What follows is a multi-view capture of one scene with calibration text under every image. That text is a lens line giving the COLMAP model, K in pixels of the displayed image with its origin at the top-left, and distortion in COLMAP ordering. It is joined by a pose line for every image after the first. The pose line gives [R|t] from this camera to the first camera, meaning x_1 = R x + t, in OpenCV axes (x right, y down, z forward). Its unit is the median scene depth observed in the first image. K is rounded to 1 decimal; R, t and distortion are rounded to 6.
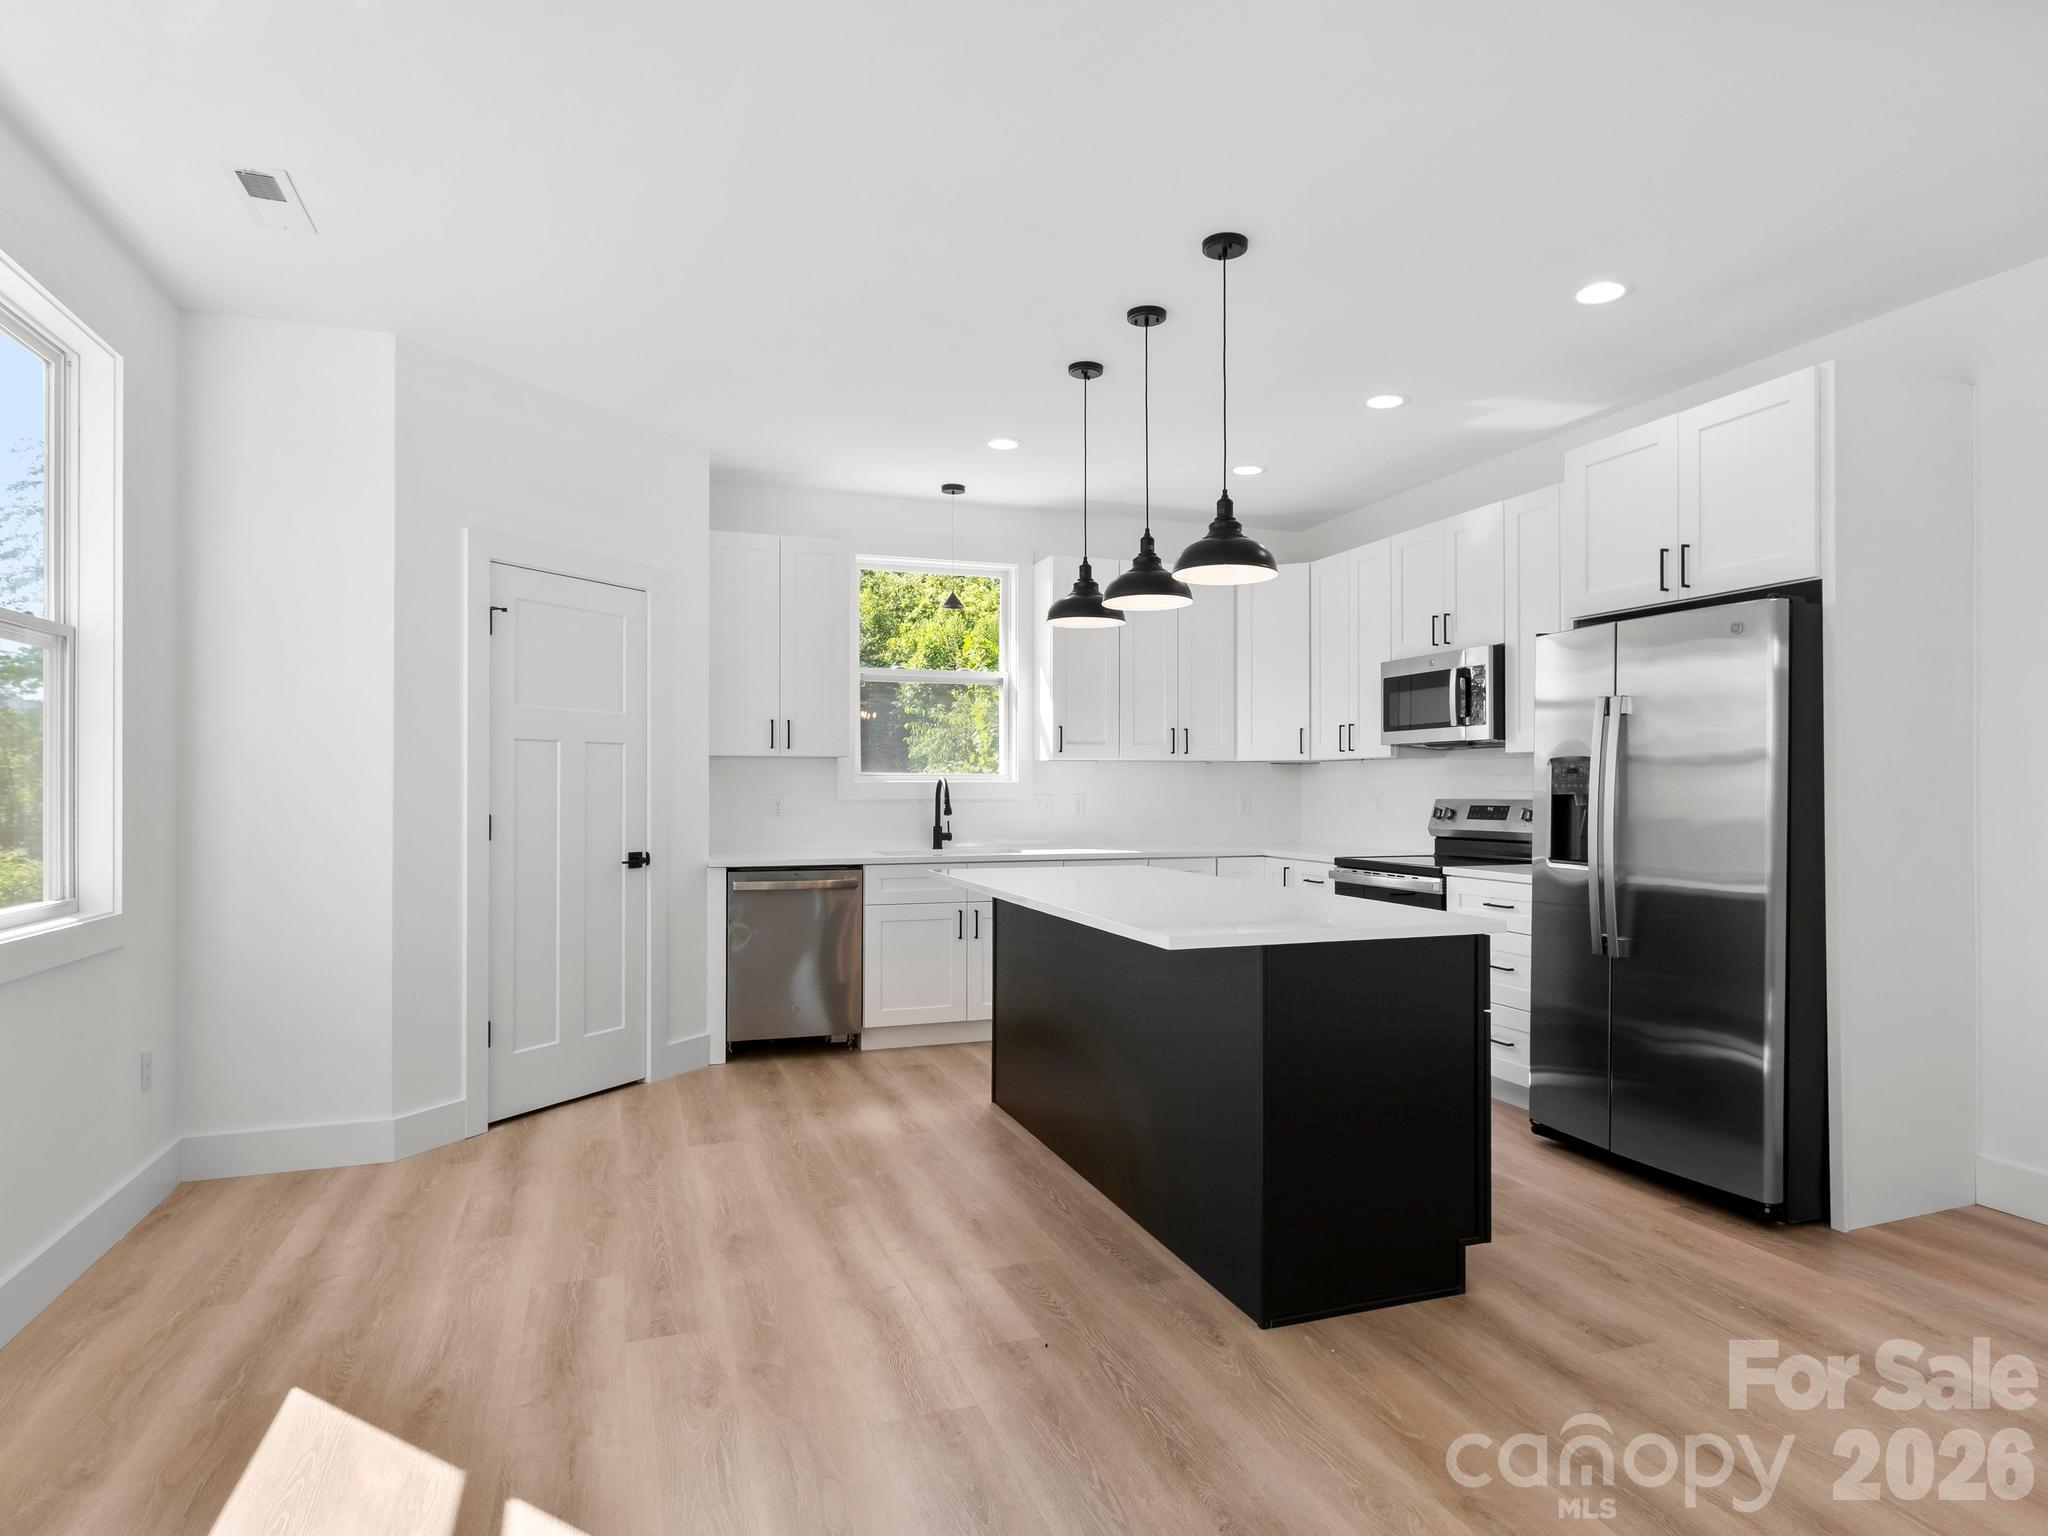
lens RADIAL K [[1168.7, 0, 1024.0], [0, 1168.7, 768.0], [0, 0, 1]] dist [-0.014595, 0.000739]
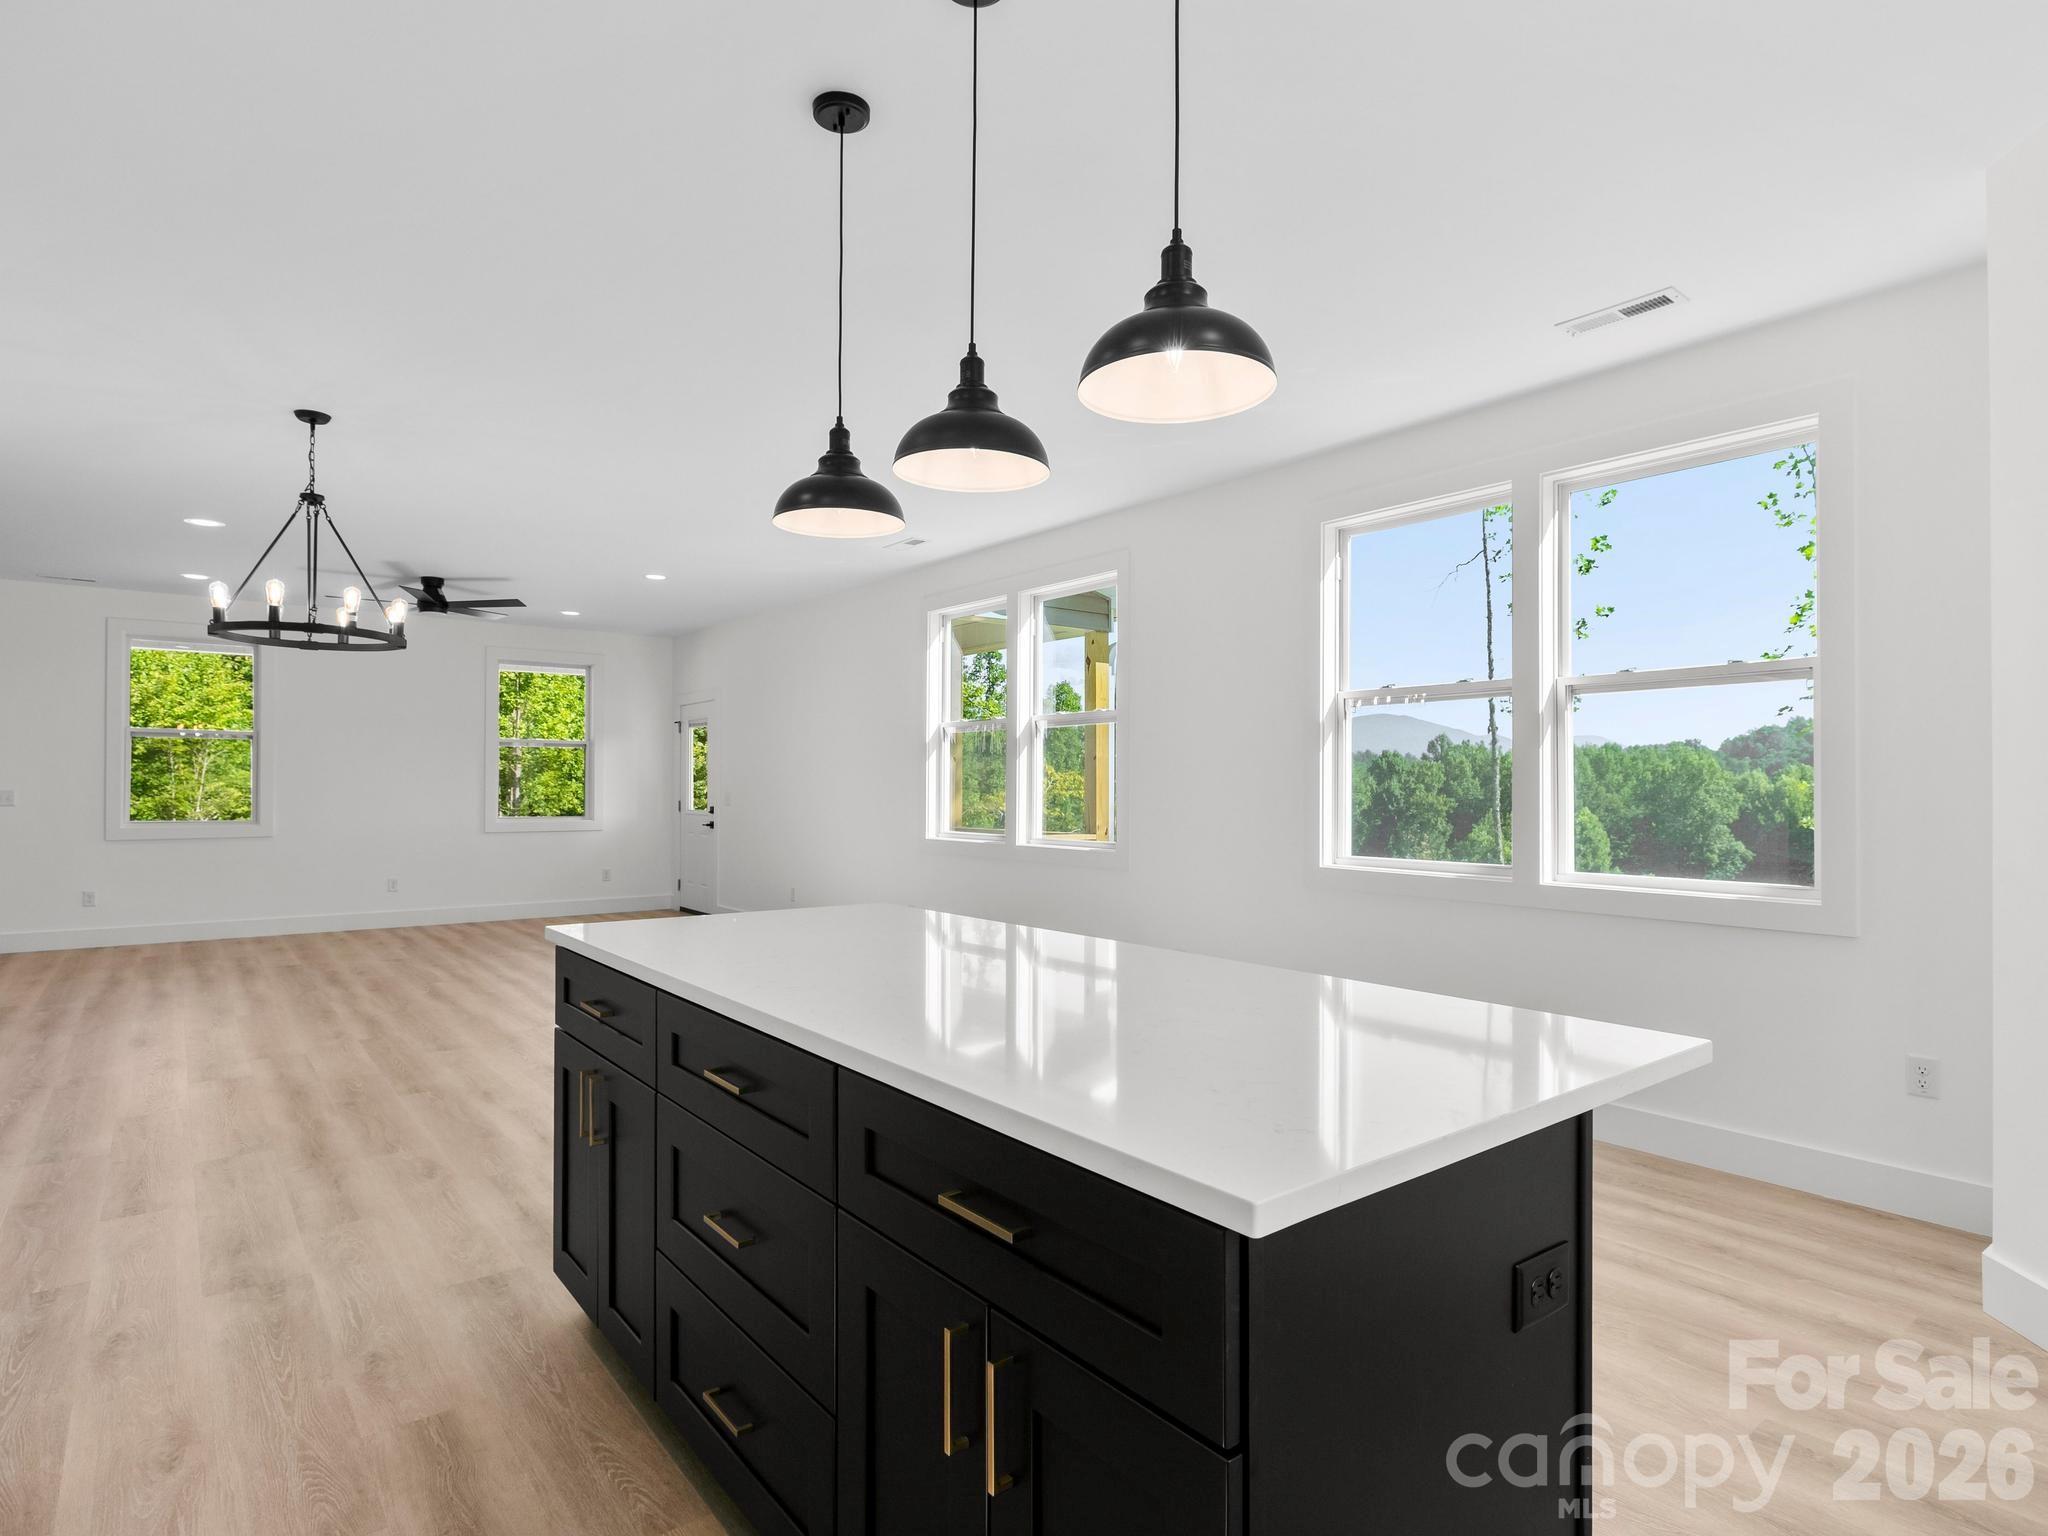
lens RADIAL K [[1082.8, 0, 1014.1], [0, 1082.8, 776.0], [0, 0, 1]] dist [-0.002591, -0.000586]
pose [[-0.948264, -0.006977, -0.317406, 0.197259], [0.000877, 0.999697, -0.024594, 0.017644], [0.317482, -0.023600, -0.947971, 1.170148]]
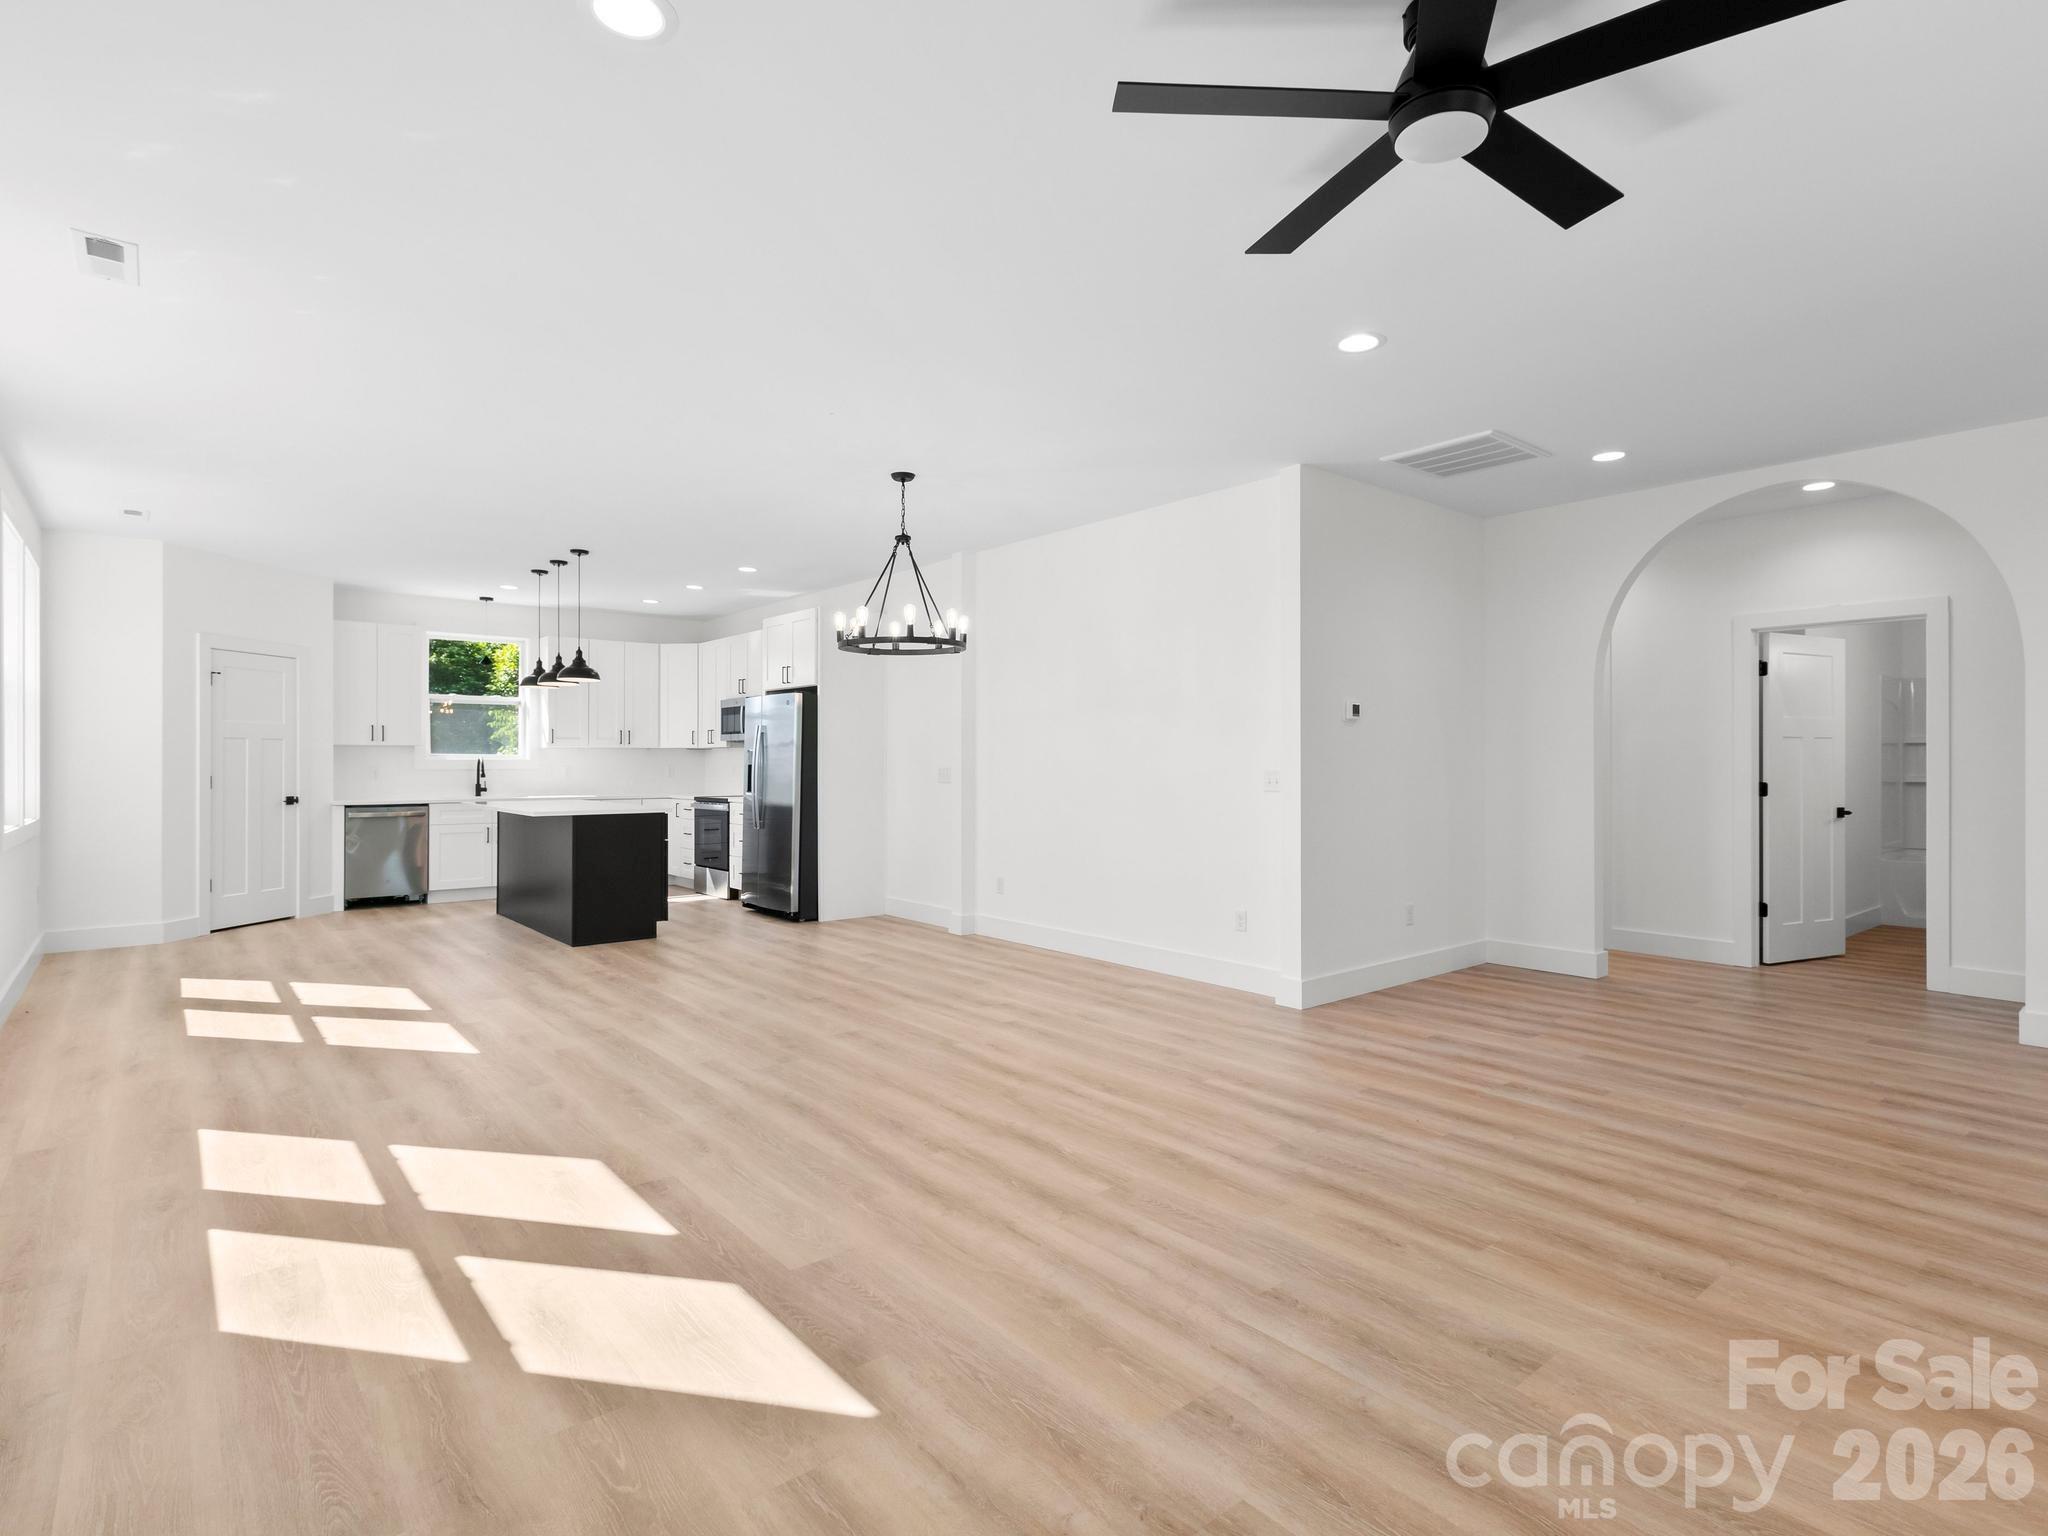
lens RADIAL K [[1054.2, 0, 1026.6], [0, 1054.2, 756.5], [0, 0, 1]] dist [0.002073, 0.000457]
pose [[0.937892, 0.001555, 0.346925, 0.197088], [-0.004817, 0.999952, 0.008541, -0.013271], [-0.346895, -0.009682, 0.937854, -1.038899]]
